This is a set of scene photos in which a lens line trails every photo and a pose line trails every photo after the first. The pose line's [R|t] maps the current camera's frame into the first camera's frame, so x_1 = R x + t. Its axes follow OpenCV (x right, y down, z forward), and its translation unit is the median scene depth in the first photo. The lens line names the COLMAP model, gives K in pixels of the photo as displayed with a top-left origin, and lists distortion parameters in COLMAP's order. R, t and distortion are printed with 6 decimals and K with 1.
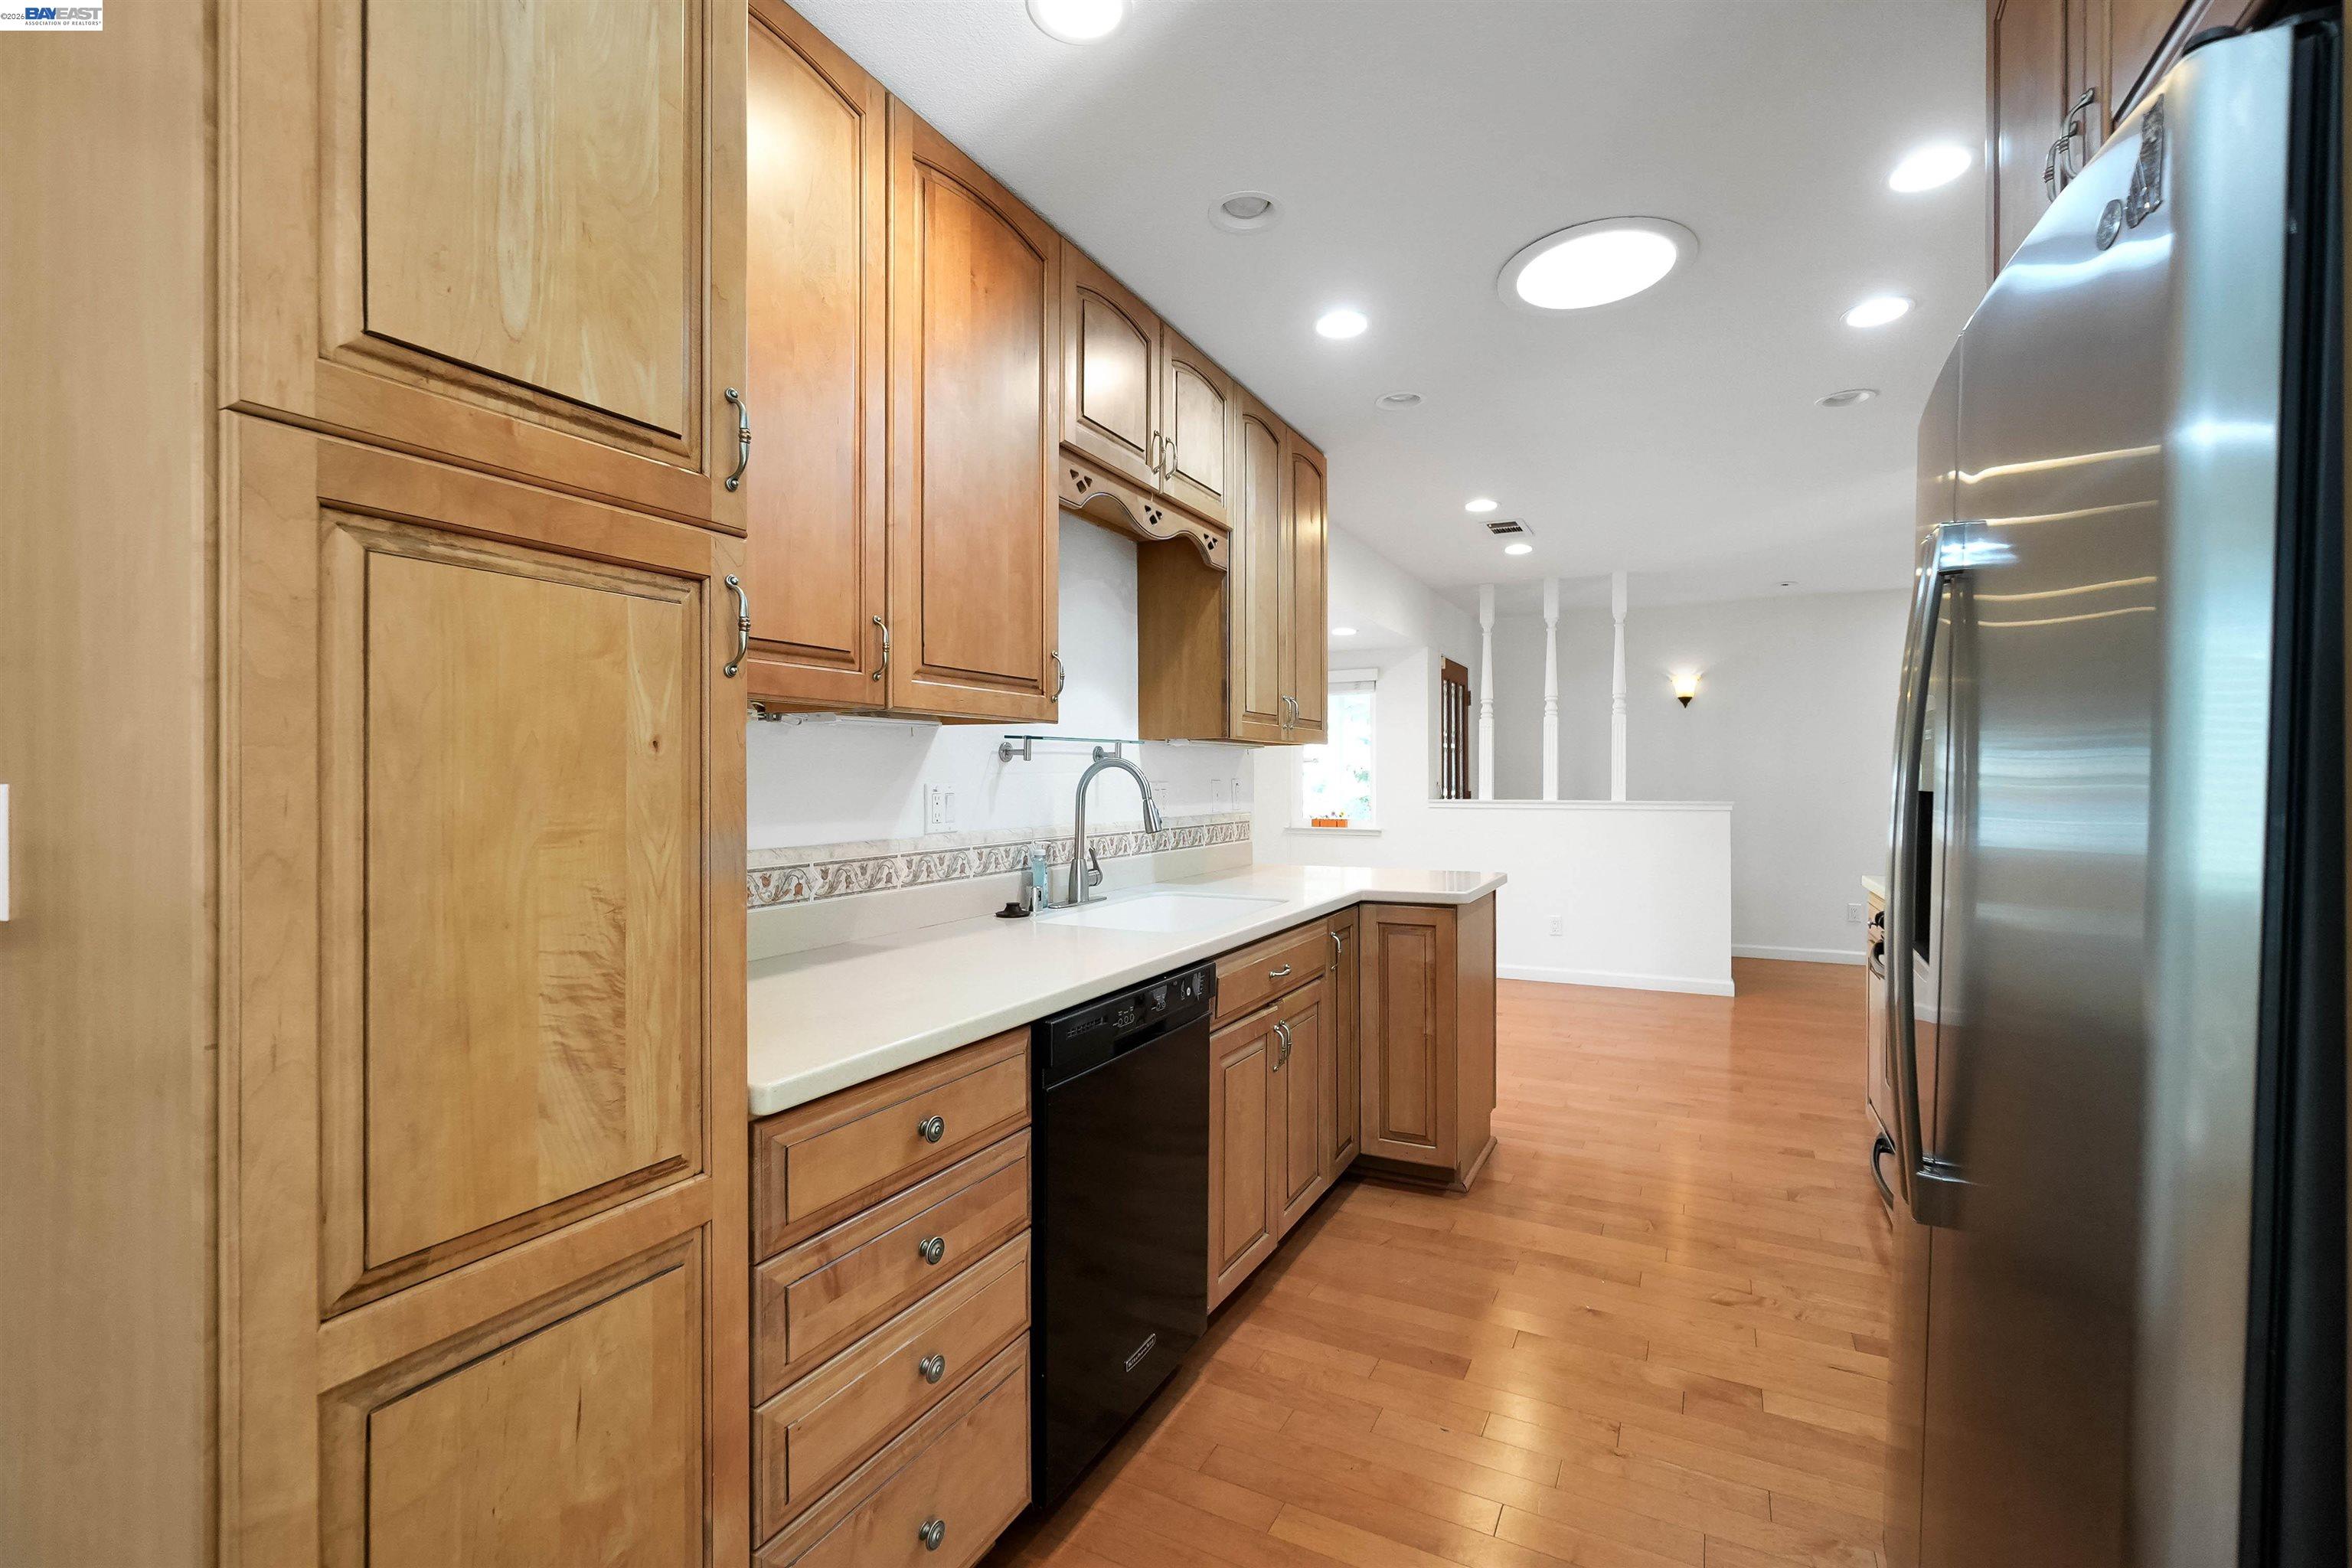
lens RADIAL K [[1020.3, 0, 1173.5], [0, 1020.3, 777.2], [0, 0, 1]] dist [-0.003718, -0.000044]
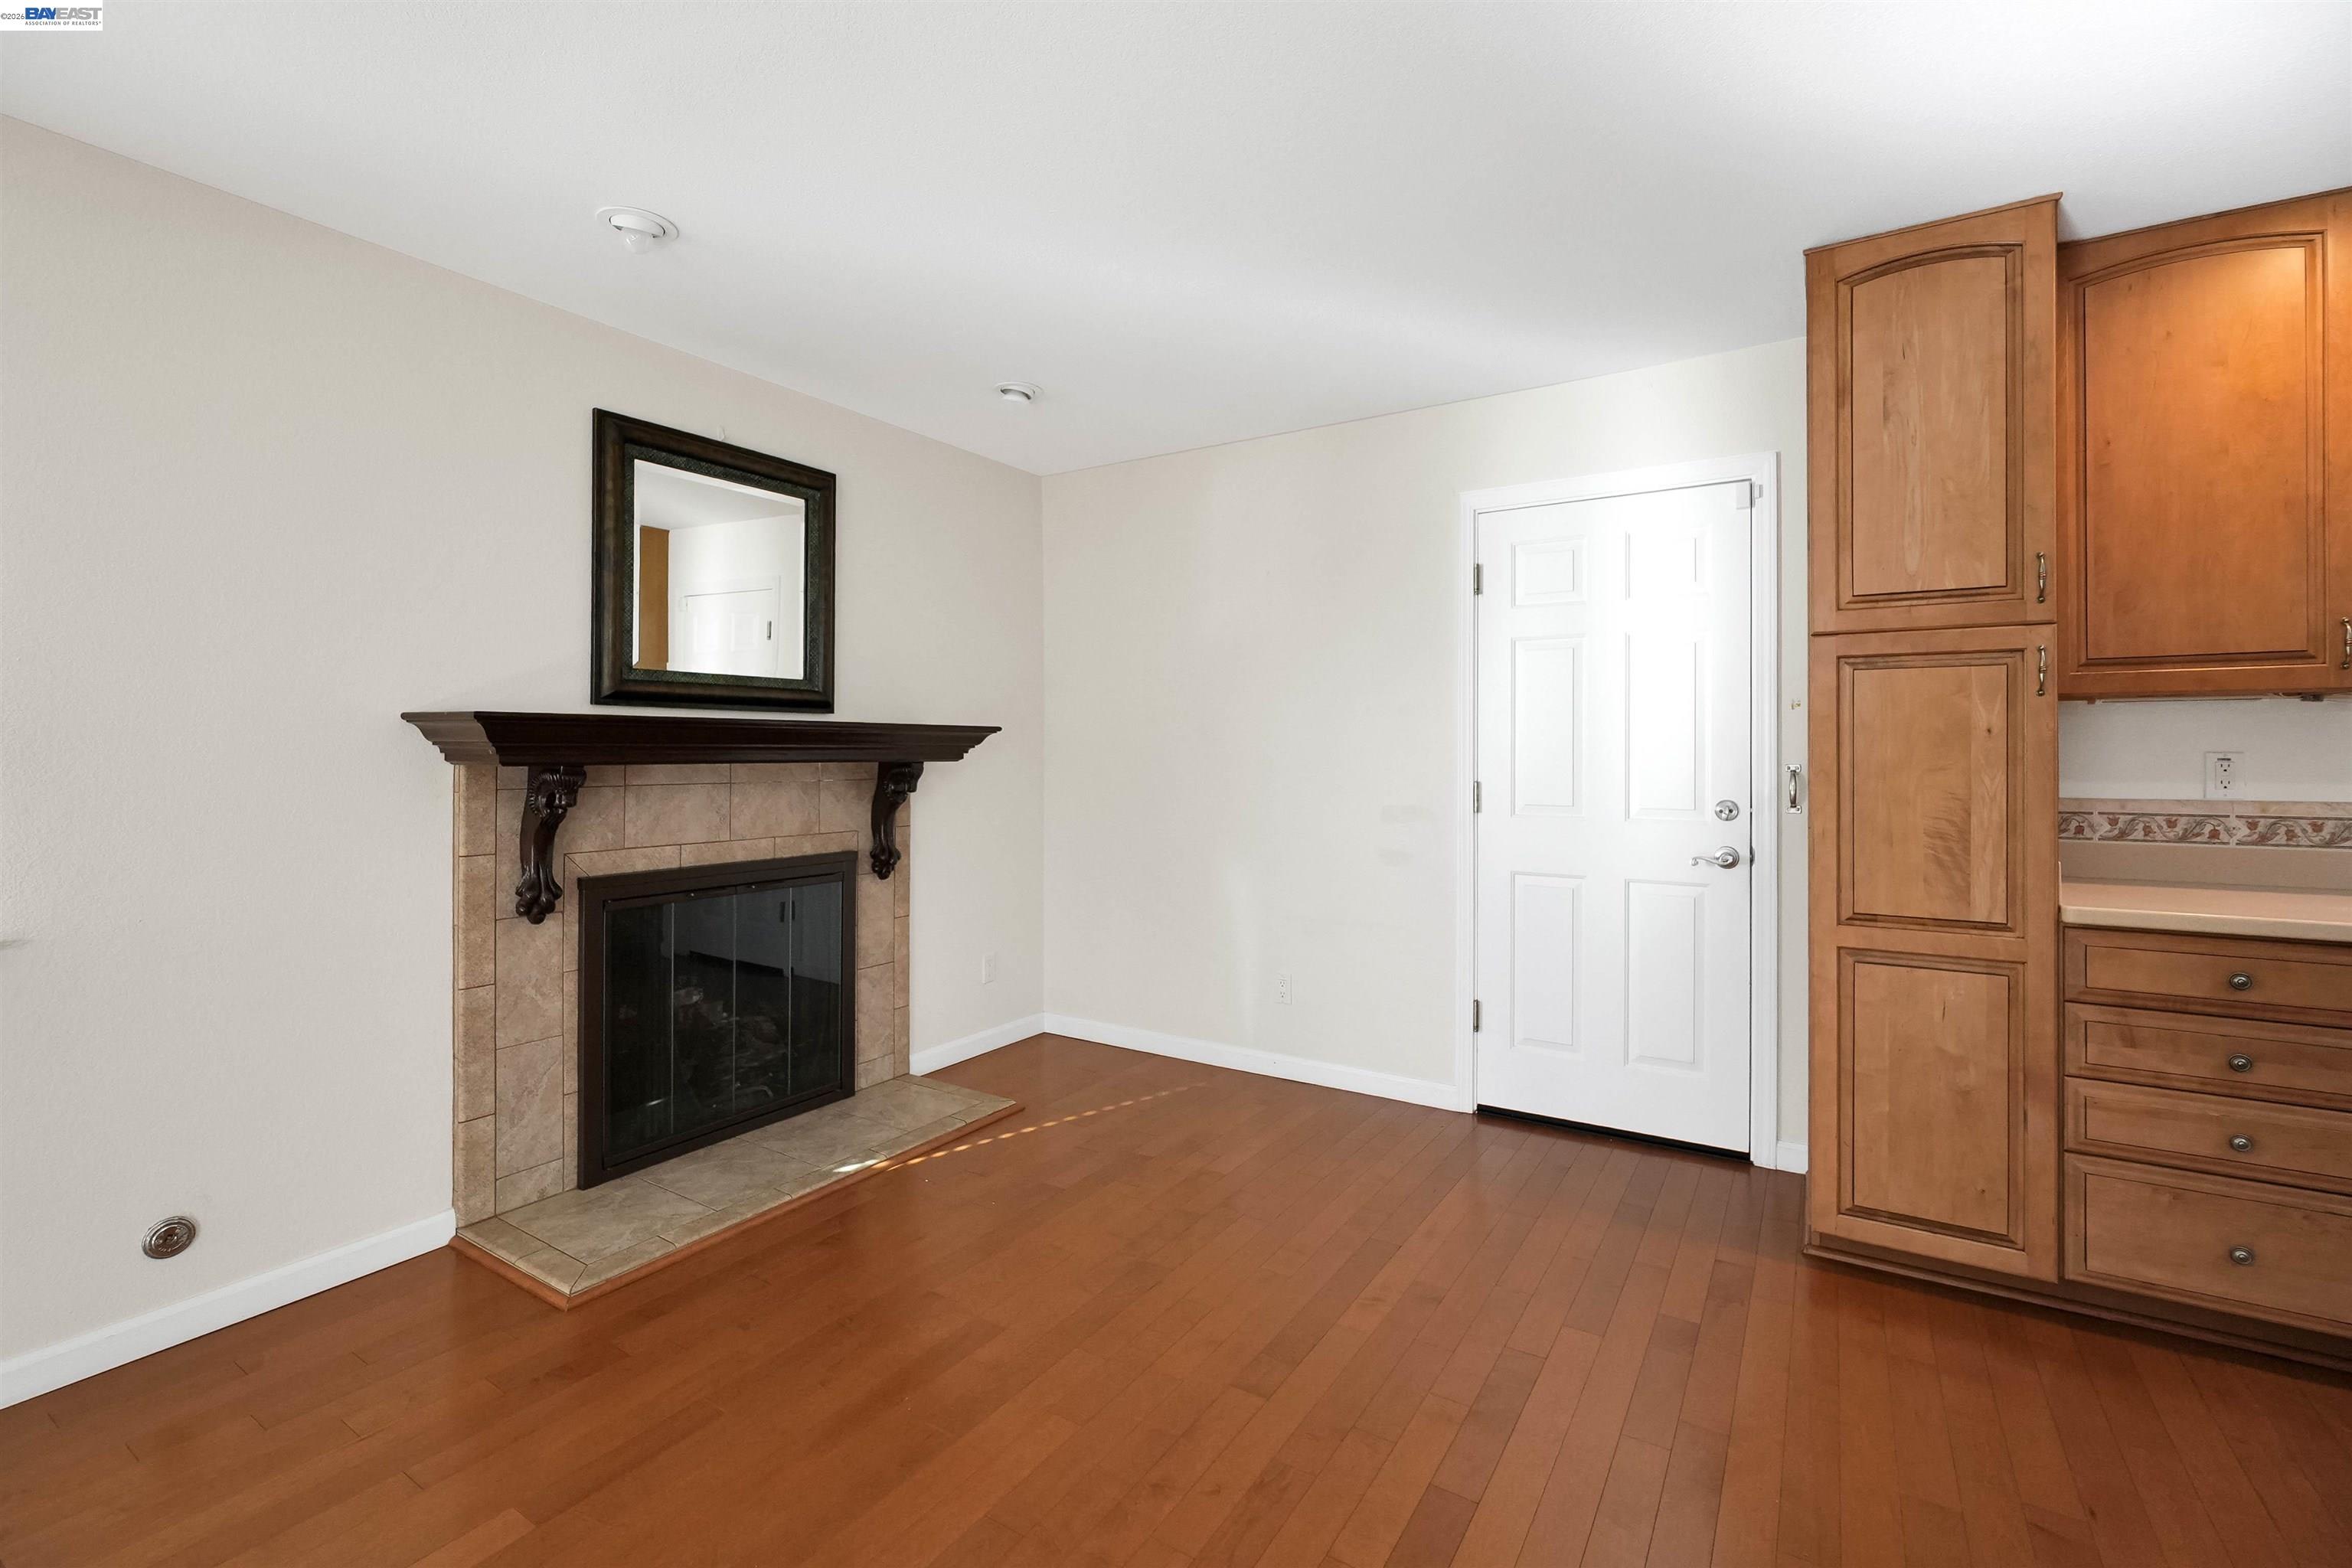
lens RADIAL K [[1035.5, 0, 1172.0], [0, 1035.5, 745.1], [0, 0, 1]] dist [-0.000956, 0.000060]
pose [[-0.092282, -0.001697, -0.995731, 0.739767], [0.002300, 0.999996, -0.001918, -0.000909], [0.995730, -0.002467, -0.092278, -0.215908]]
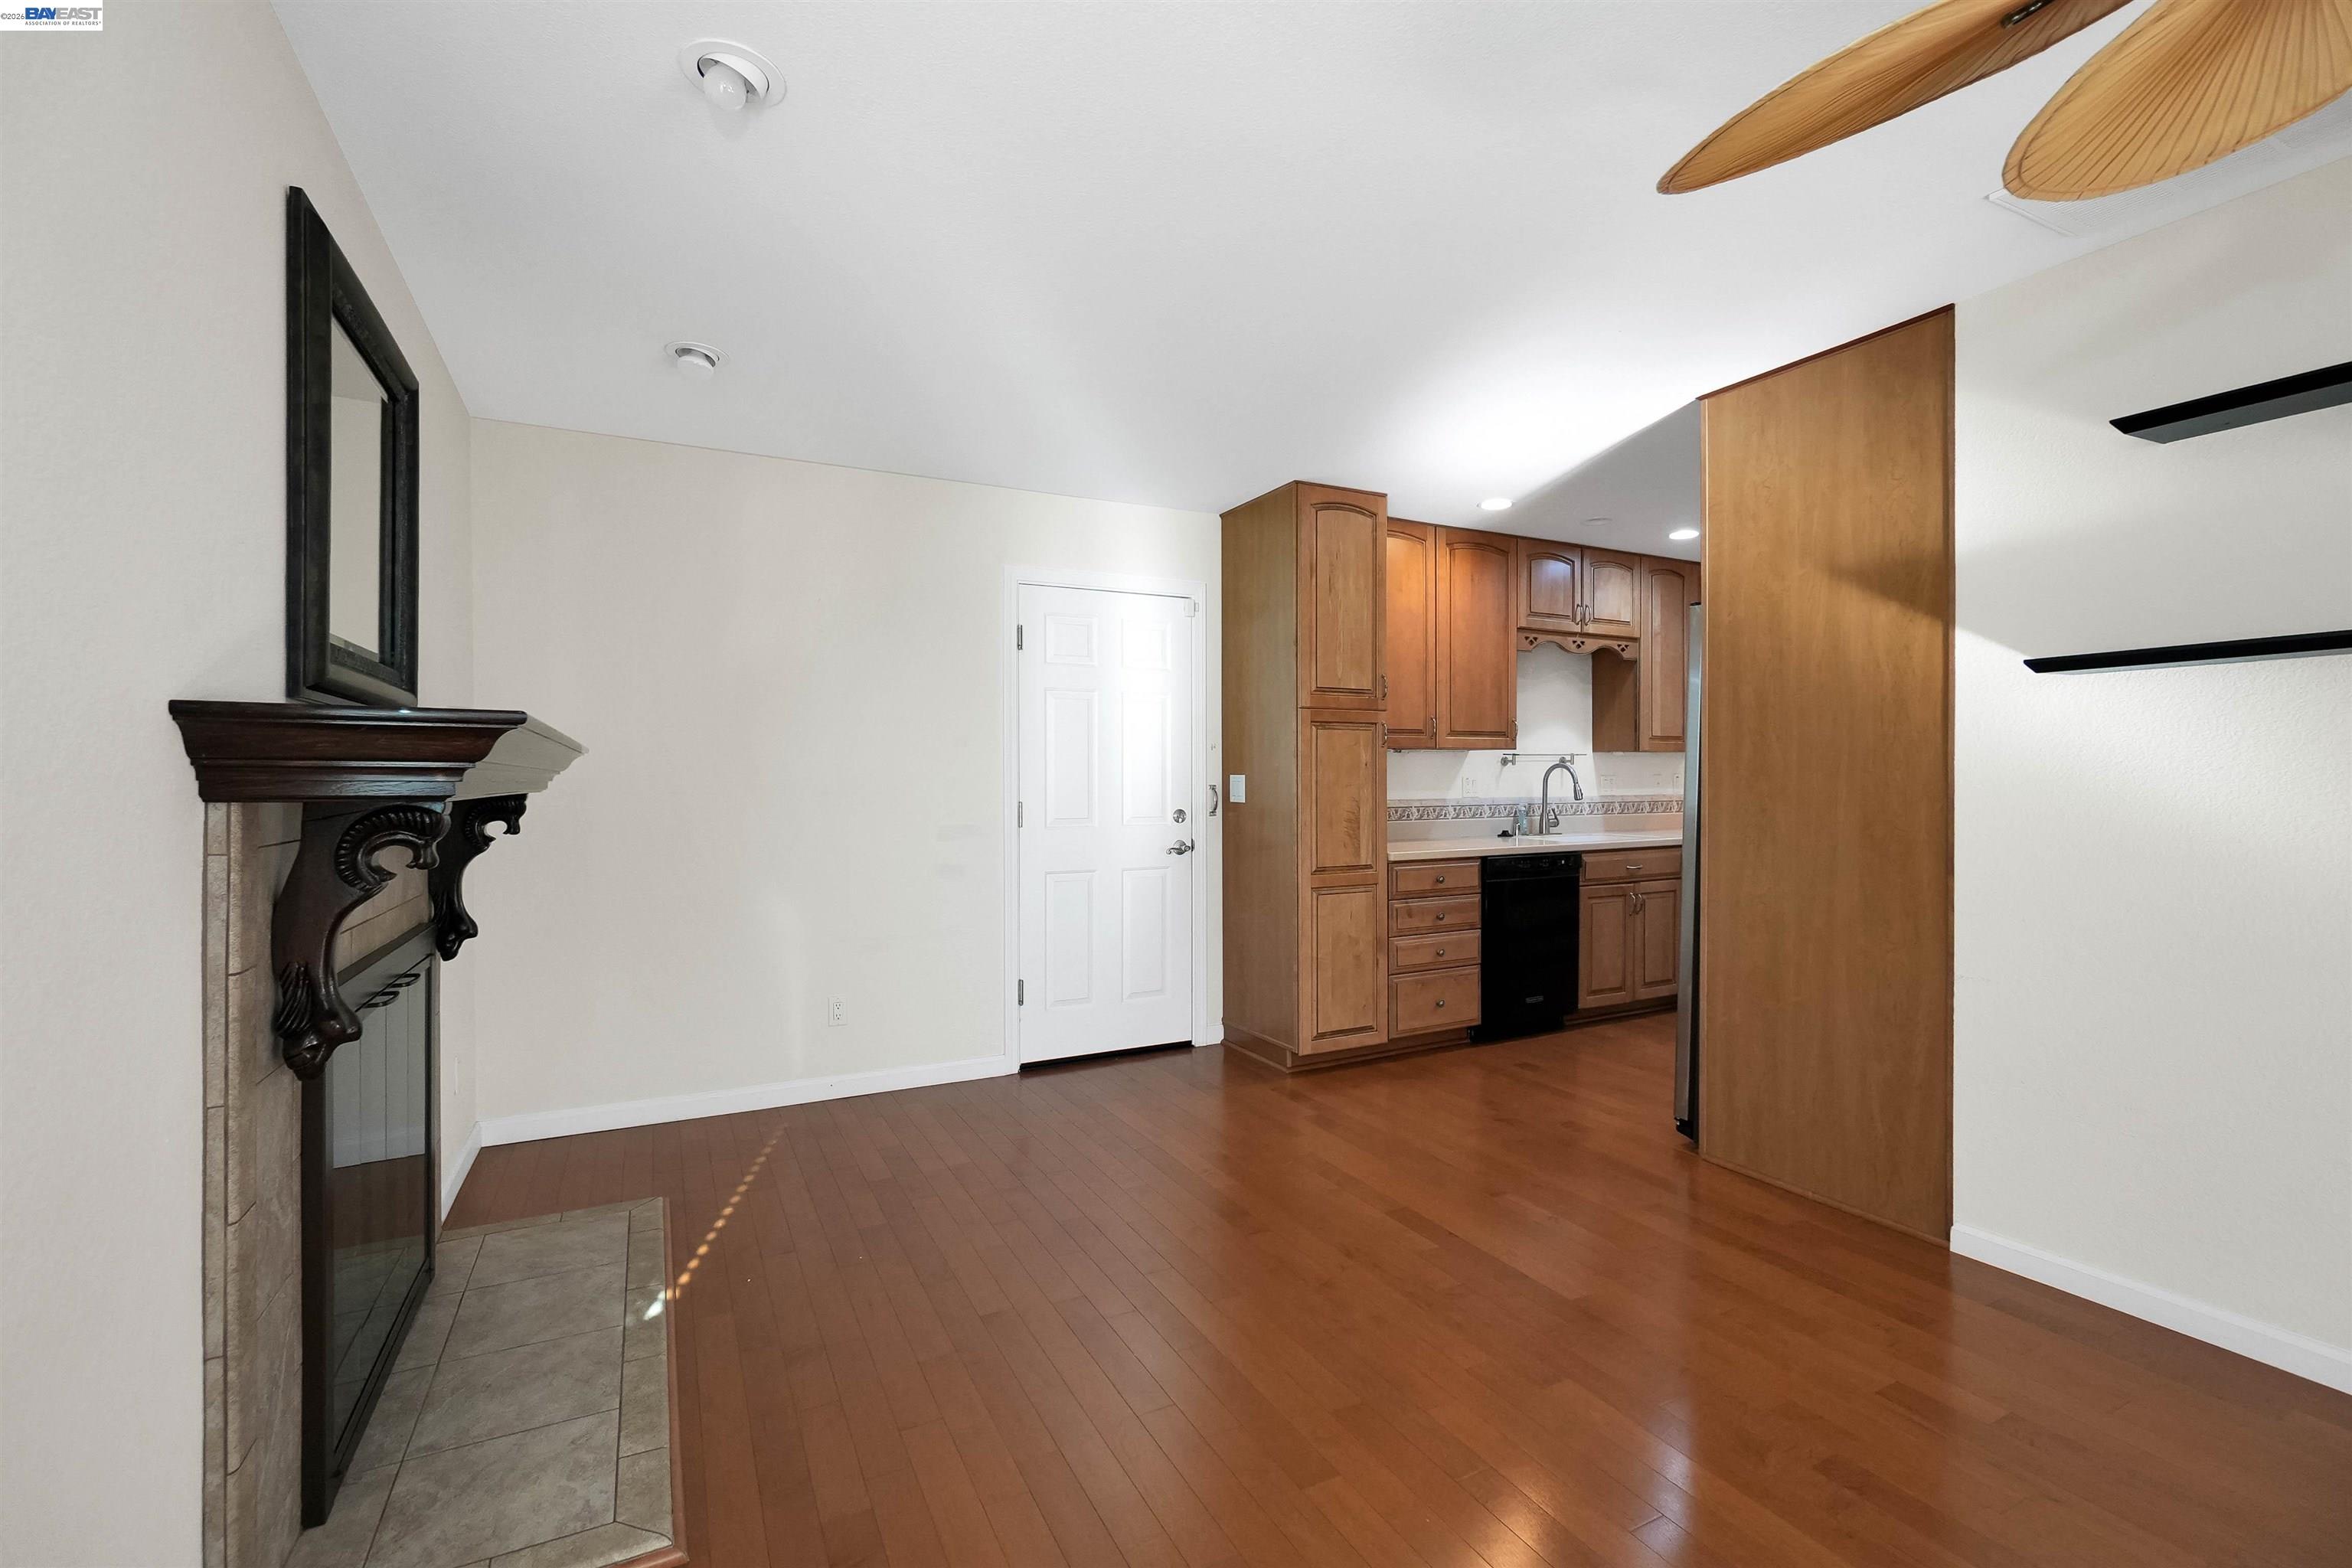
lens RADIAL K [[1020.3, 0, 1173.5], [0, 1020.3, 777.2], [0, 0, 1]] dist [-0.003718, -0.000044]
pose [[0.814778, -0.000699, -0.579773, 0.505831], [0.002387, 0.999995, 0.002149, 0.002842], [0.579768, -0.003135, 0.814775, -1.138175]]
